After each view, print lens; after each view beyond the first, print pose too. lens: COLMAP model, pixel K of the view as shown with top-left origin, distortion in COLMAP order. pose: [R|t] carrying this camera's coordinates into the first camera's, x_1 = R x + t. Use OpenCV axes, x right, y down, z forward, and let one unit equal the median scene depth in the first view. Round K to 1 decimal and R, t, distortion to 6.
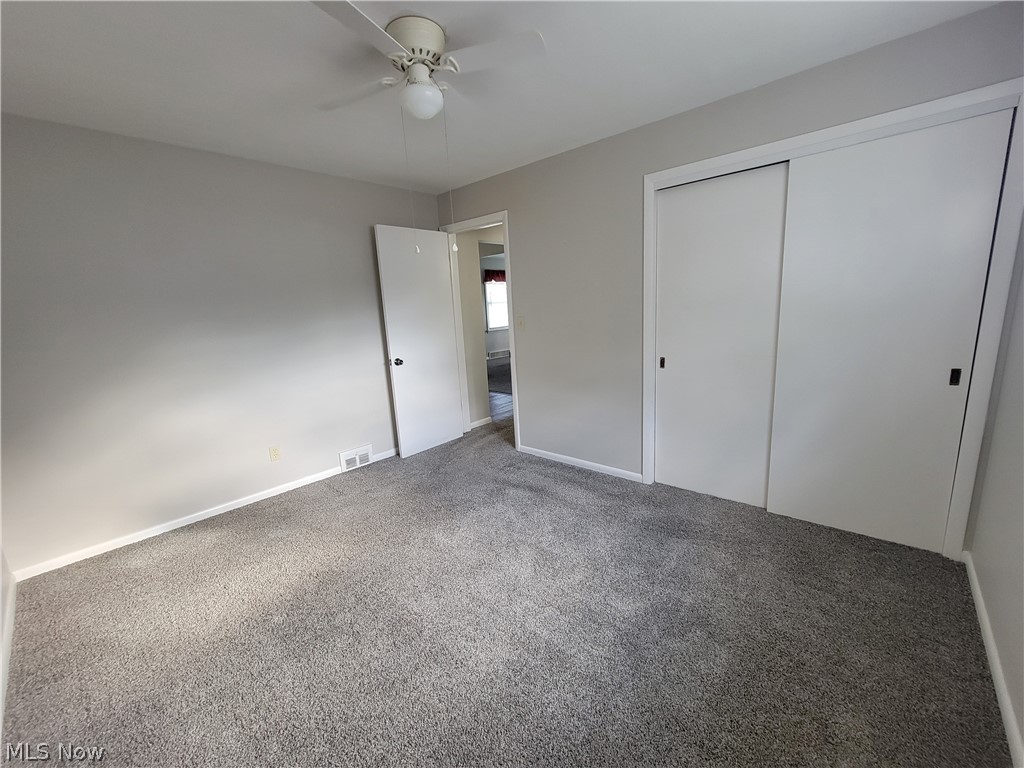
lens RADIAL K [[418.6, 0, 514.7], [0, 418.6, 387.0], [0, 0, 1]] dist [-0.002296, 0.000223]
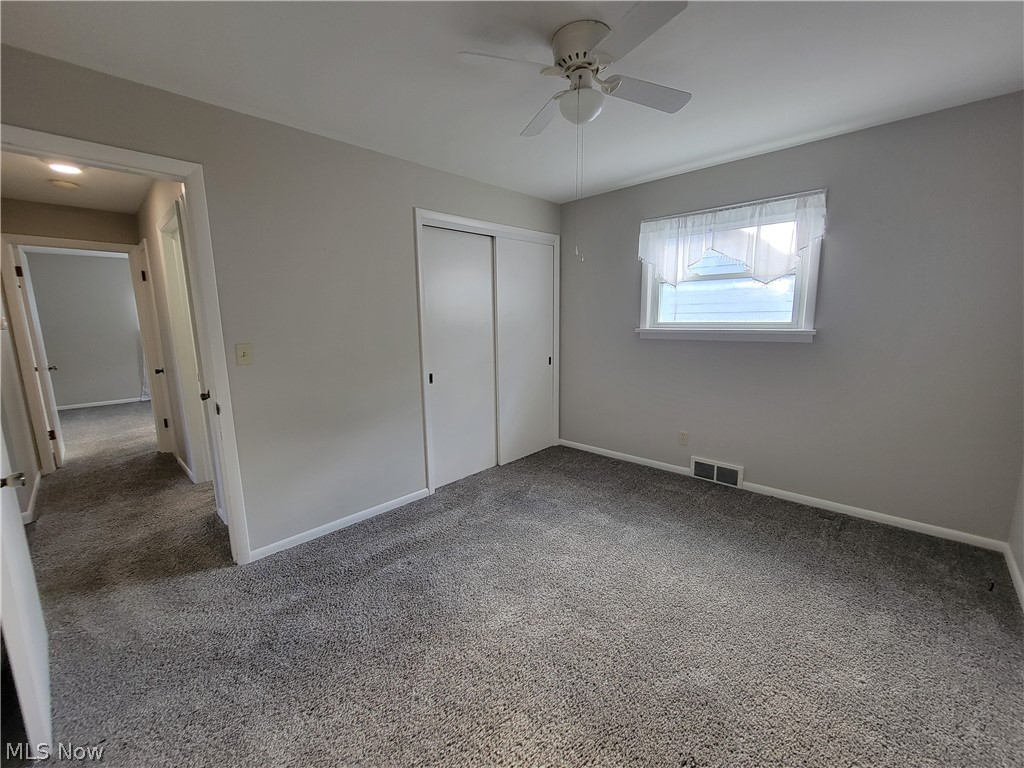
lens RADIAL K [[418.6, 0, 514.7], [0, 418.6, 387.0], [0, 0, 1]] dist [-0.002296, 0.000223]
pose [[0.030395, -0.113332, 0.993092, -0.809908], [0.211505, 0.971782, 0.104427, -0.113516], [-0.976904, 0.206870, 0.053508, 0.788008]]
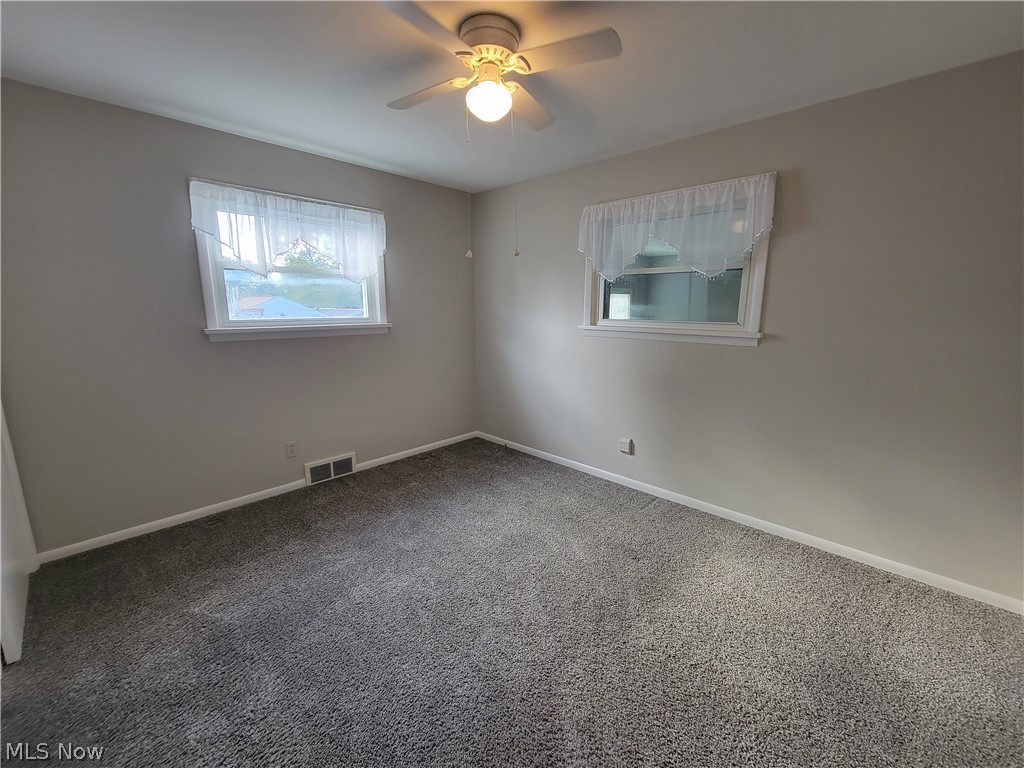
lens RADIAL K [[418.6, 0, 514.7], [0, 418.6, 387.0], [0, 0, 1]] dist [-0.002296, 0.000223]
pose [[-0.998030, 0.042433, 0.046214, -0.178052], [0.056914, 0.922299, 0.382264, -0.282104], [-0.026402, 0.384141, -0.922897, 1.375243]]
